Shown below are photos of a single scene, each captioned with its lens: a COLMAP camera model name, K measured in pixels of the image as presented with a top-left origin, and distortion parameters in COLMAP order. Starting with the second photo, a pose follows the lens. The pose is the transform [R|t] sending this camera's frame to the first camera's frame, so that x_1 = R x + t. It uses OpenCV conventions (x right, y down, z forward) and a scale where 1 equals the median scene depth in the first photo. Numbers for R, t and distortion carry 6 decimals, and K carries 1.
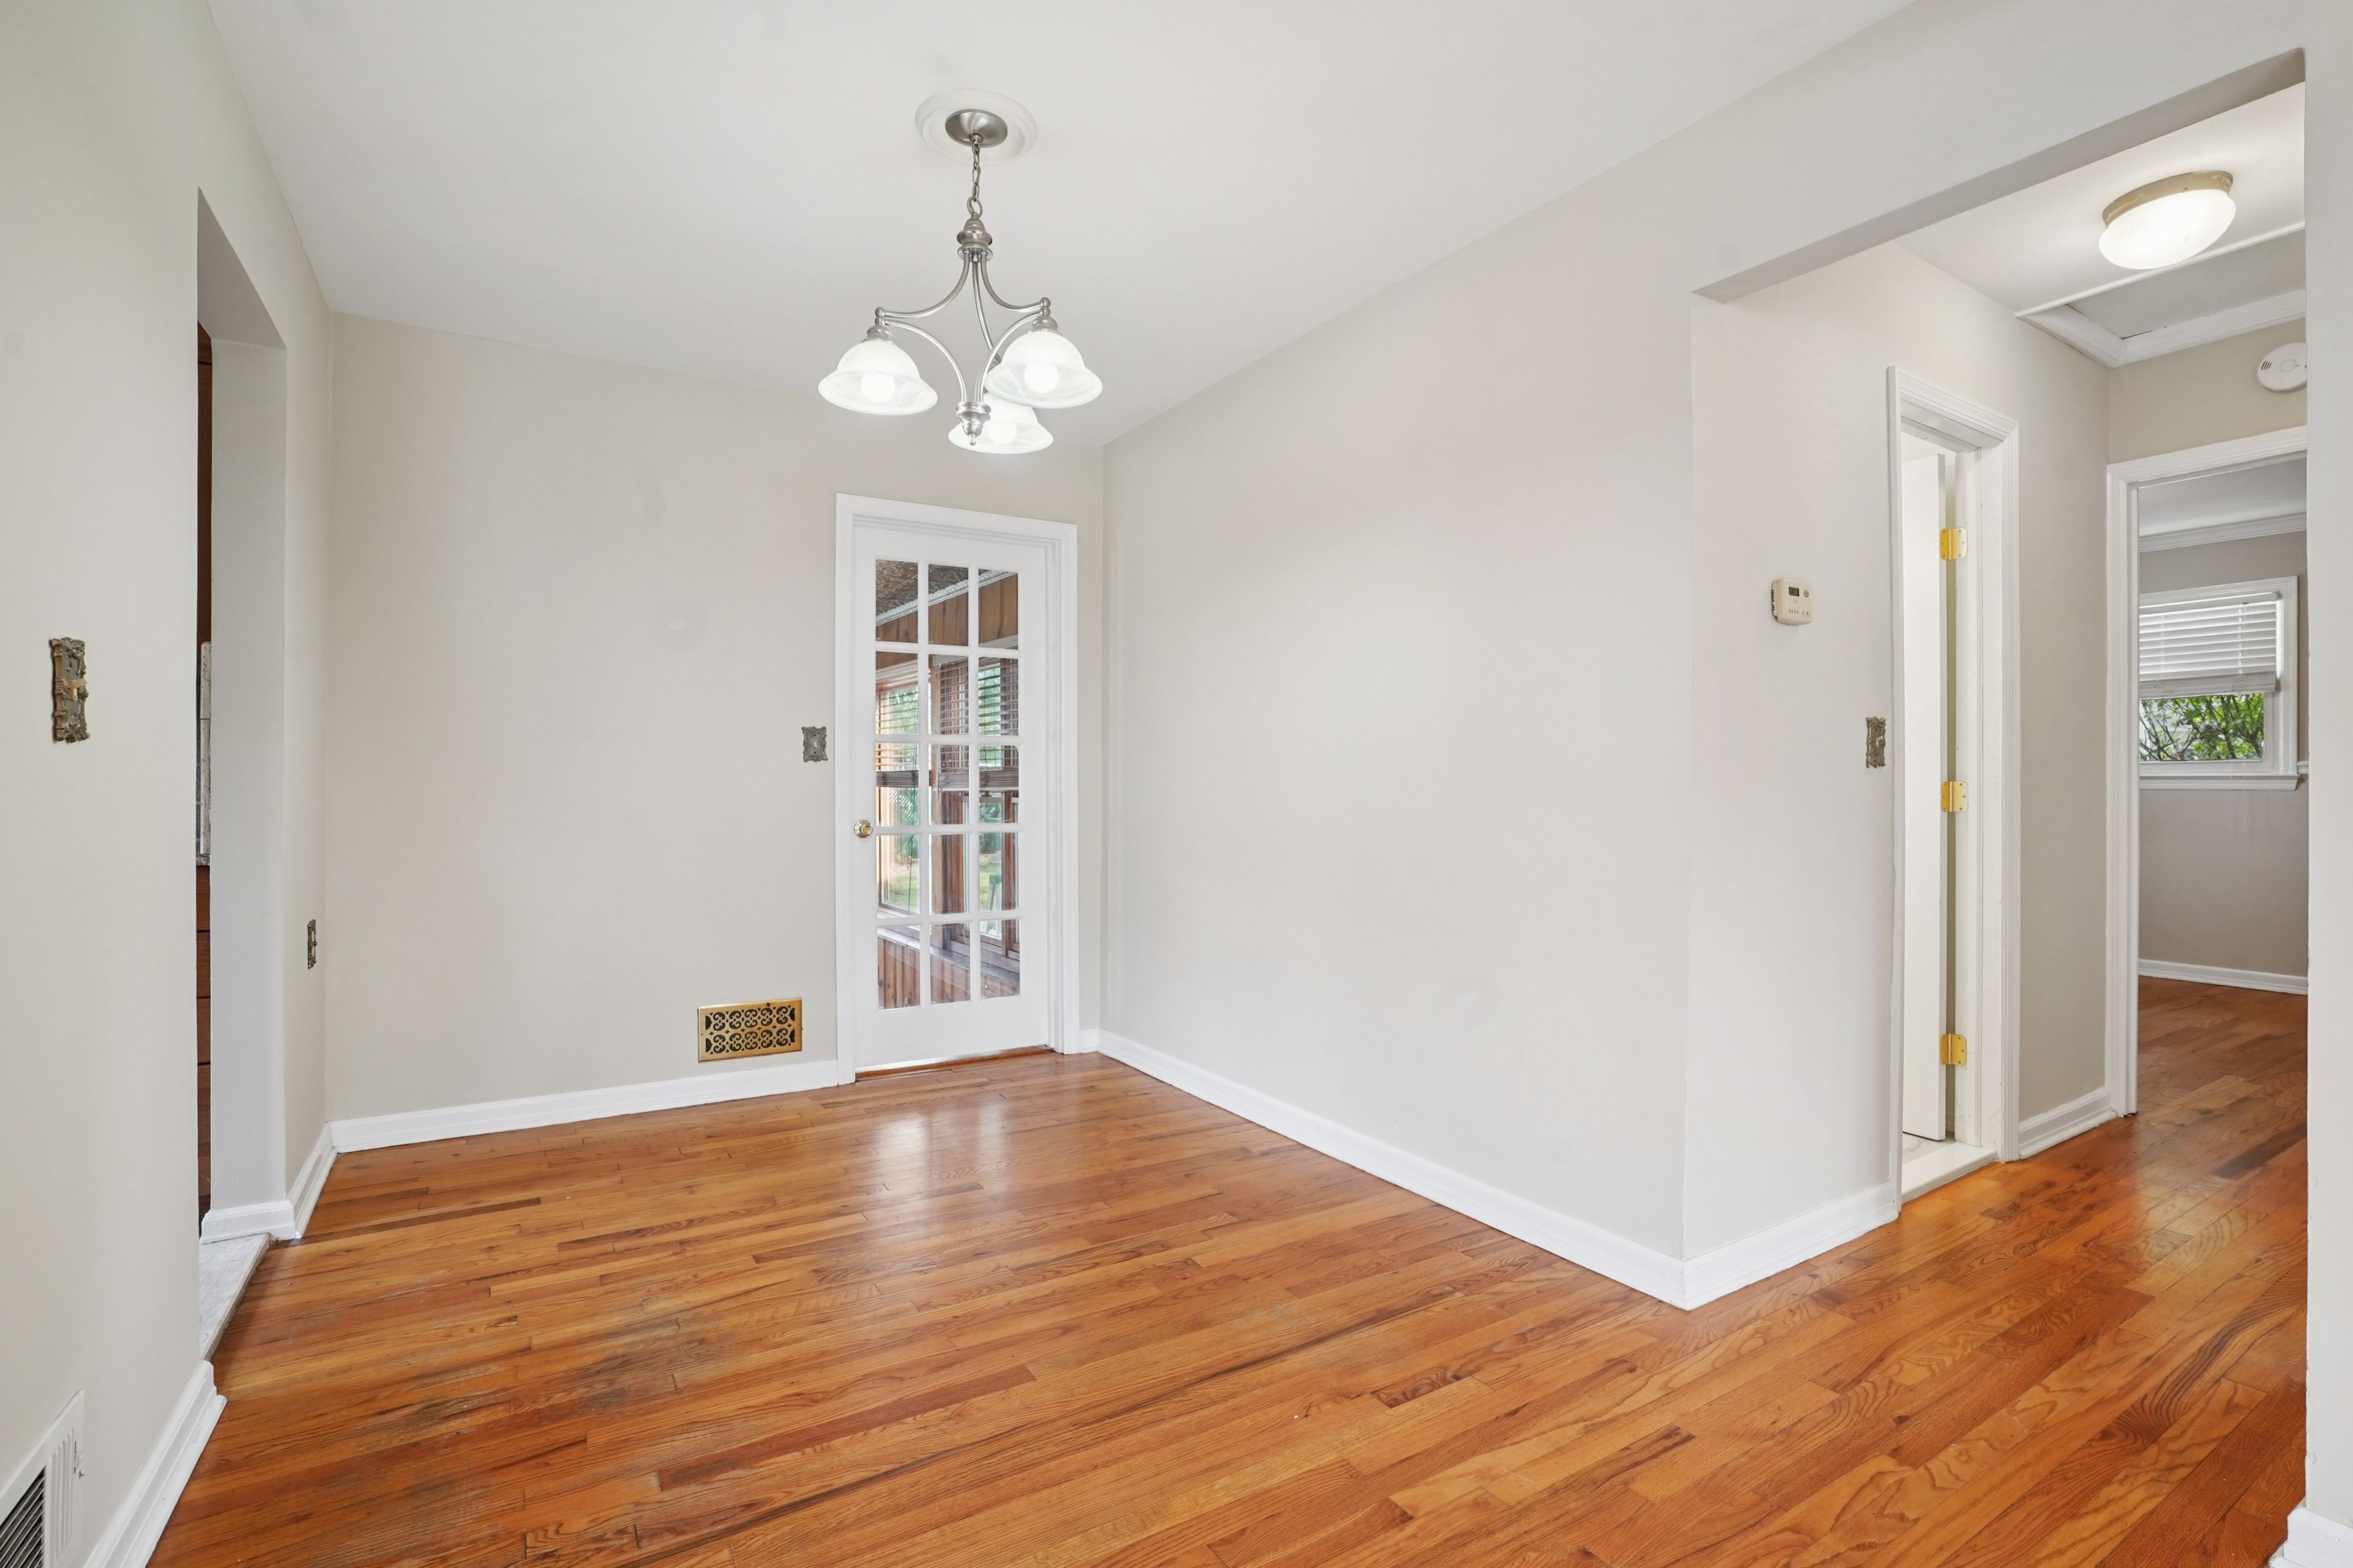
lens RADIAL K [[1081.5, 0, 1171.8], [0, 1081.5, 785.4], [0, 0, 1]] dist [-0.066598, 0.026250]
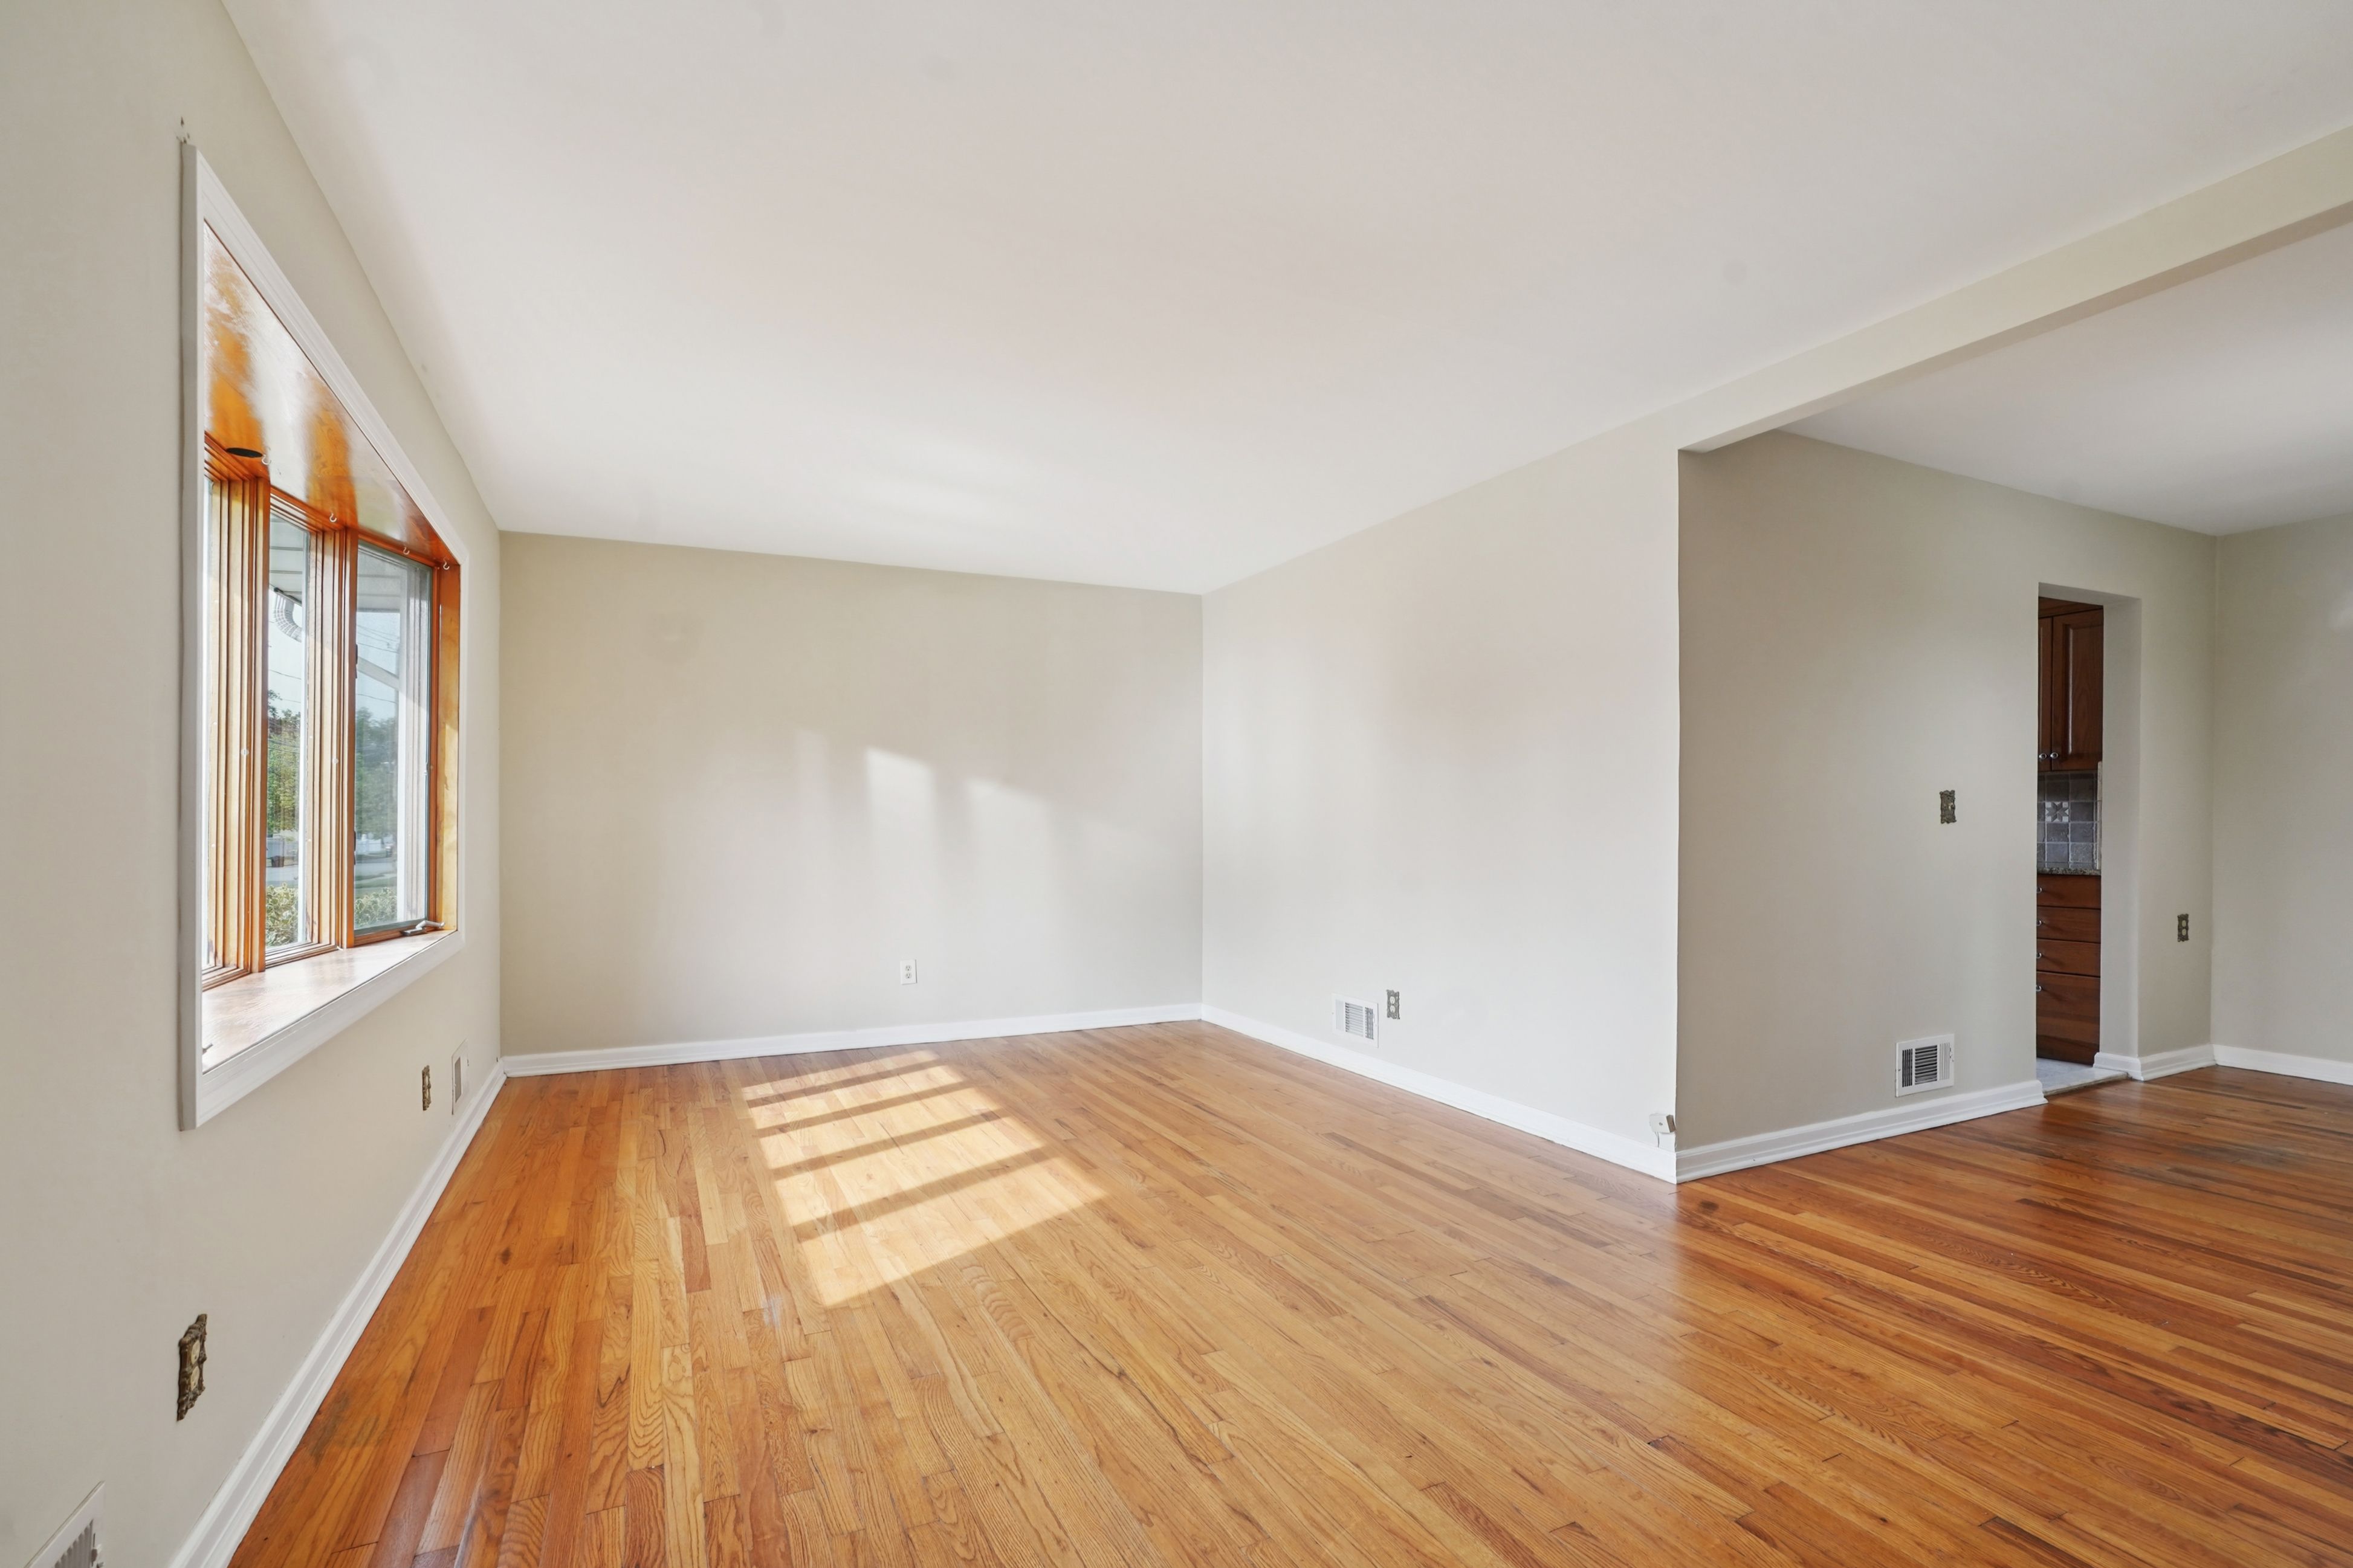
lens RADIAL K [[1083.8, 0, 1147.9], [0, 1083.8, 811.3], [0, 0, 1]] dist [-0.064415, 0.026199]
pose [[-0.125438, -0.011976, -0.992029, 0.792977], [-0.000176, 0.999927, -0.012049, -0.011851], [0.992101, -0.001337, -0.125431, -0.335077]]
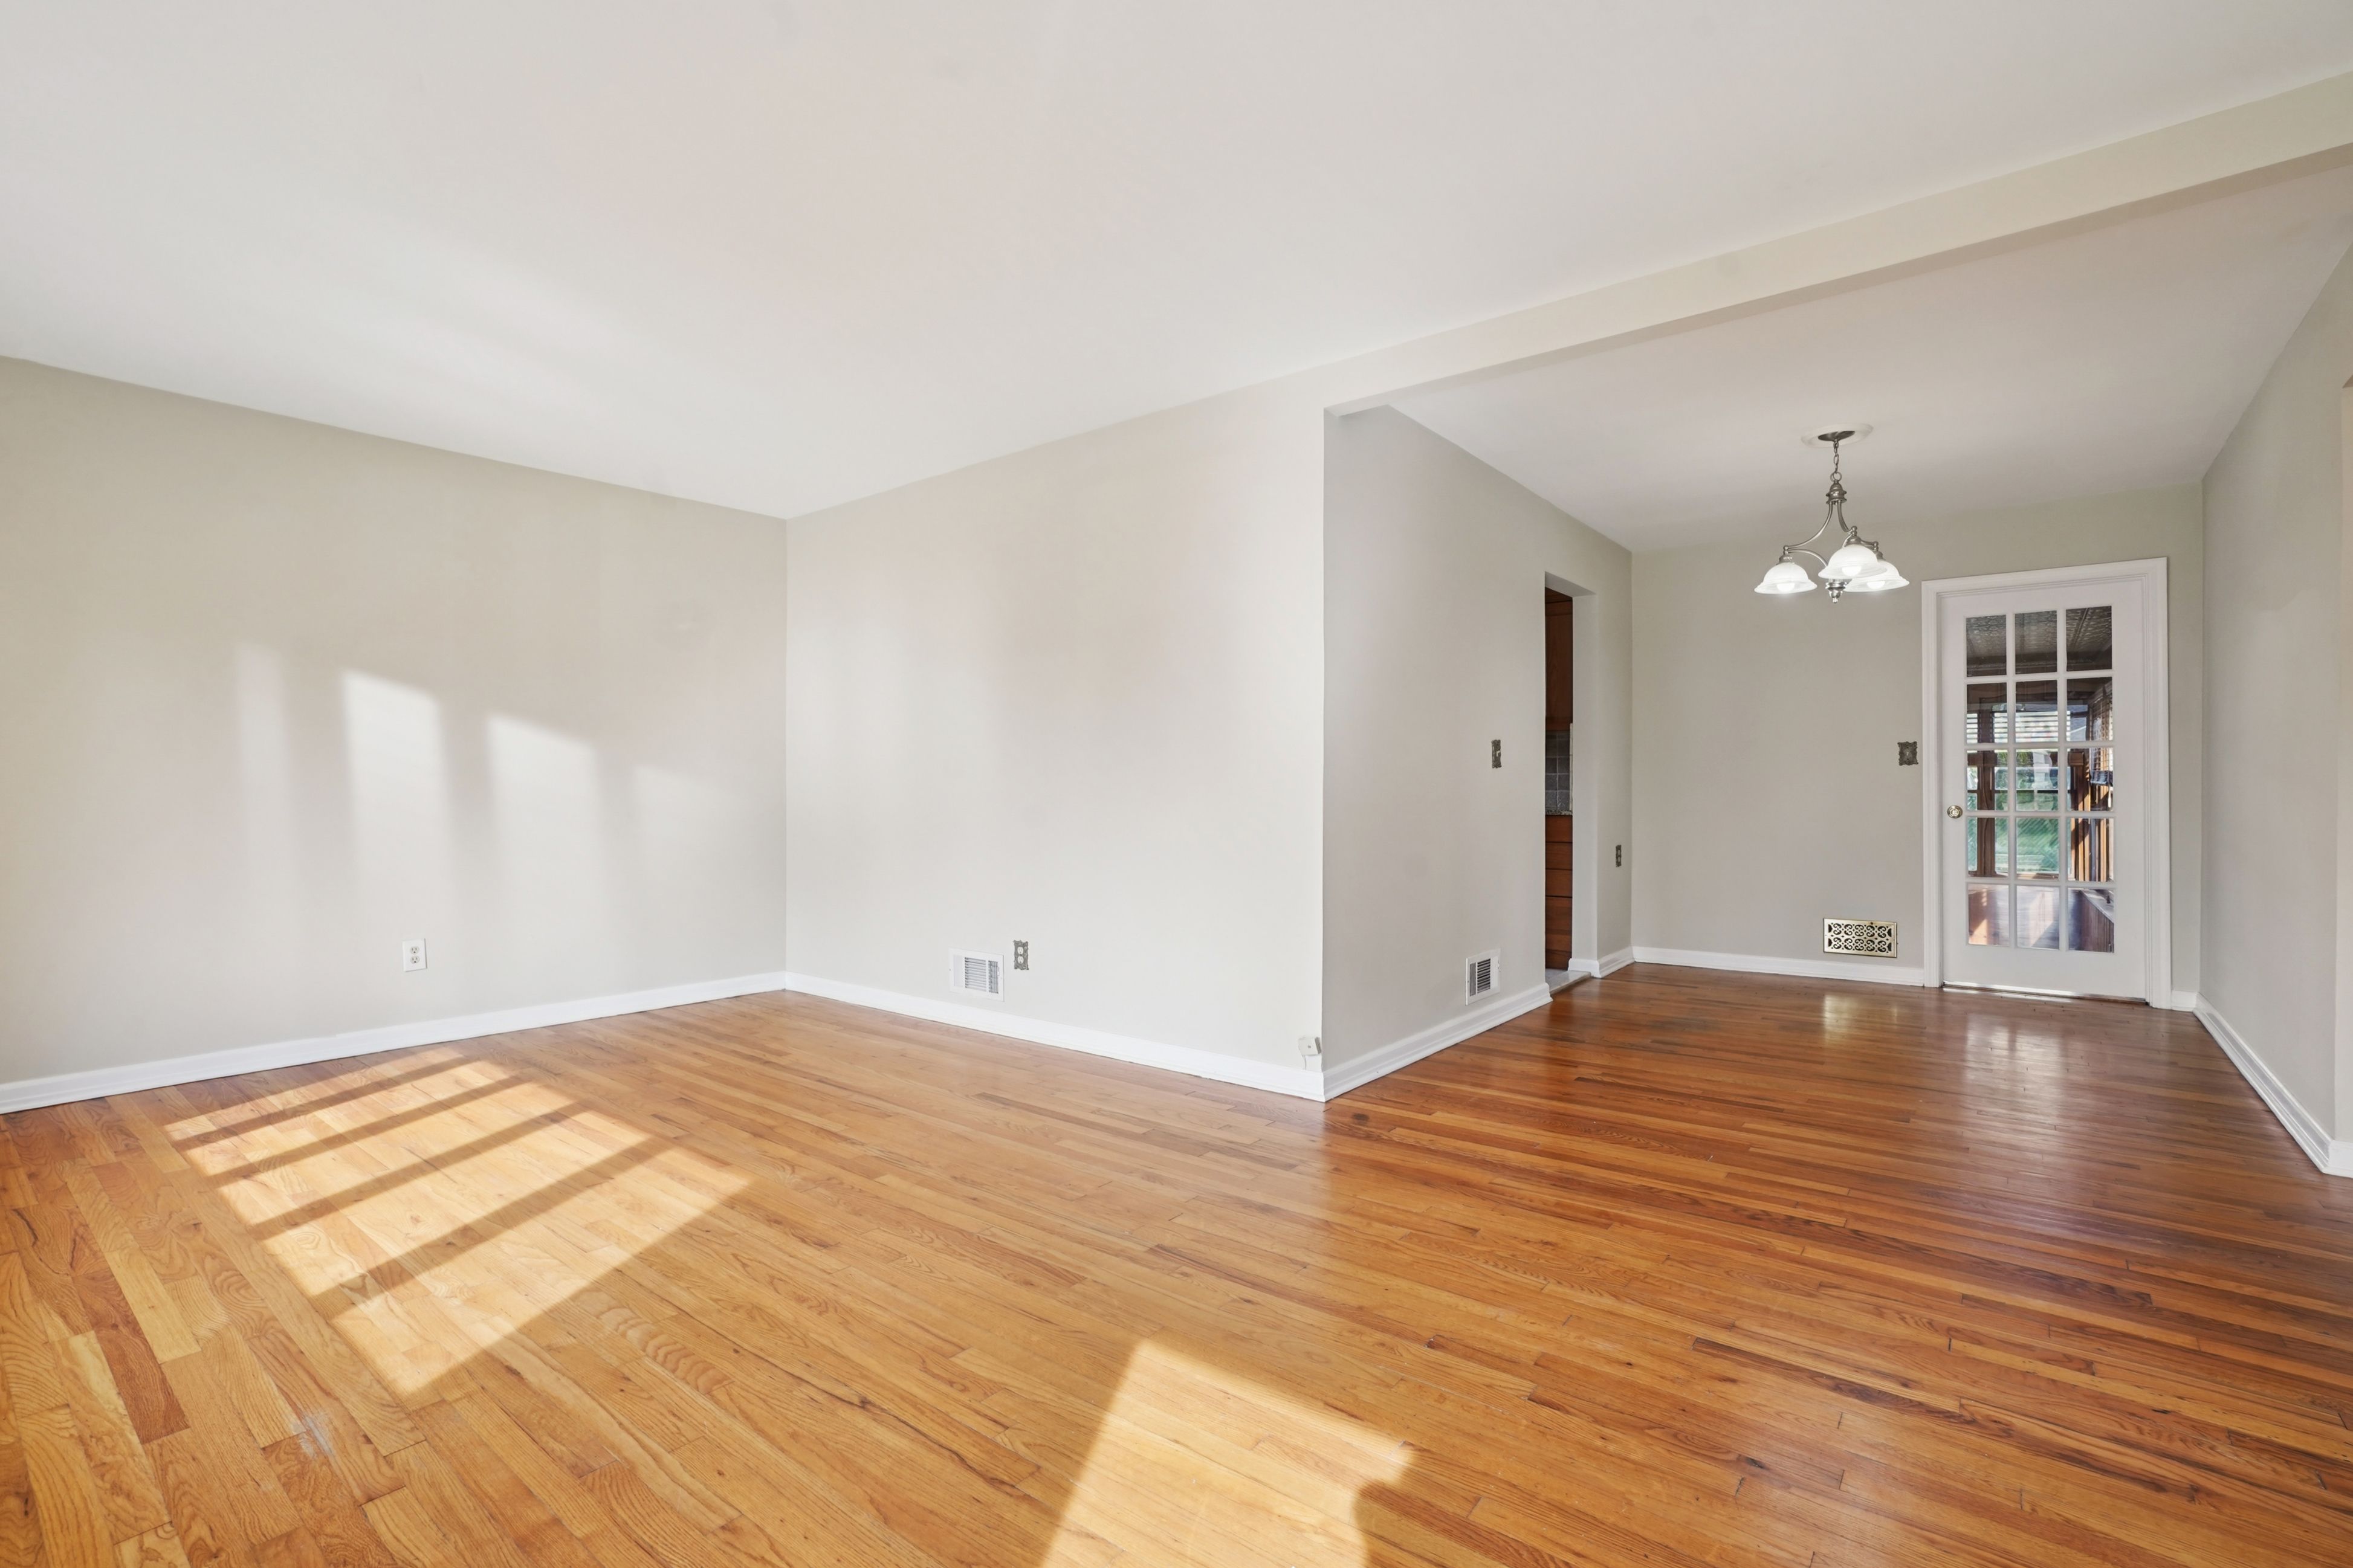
lens RADIAL K [[1081.5, 0, 1171.8], [0, 1081.5, 785.4], [0, 0, 1]] dist [-0.066598, 0.026250]
pose [[0.330864, -0.005527, -0.943662, 0.709493], [0.000348, 0.999983, -0.005735, 0.013811], [0.943678, 0.001569, 0.330860, -0.446398]]
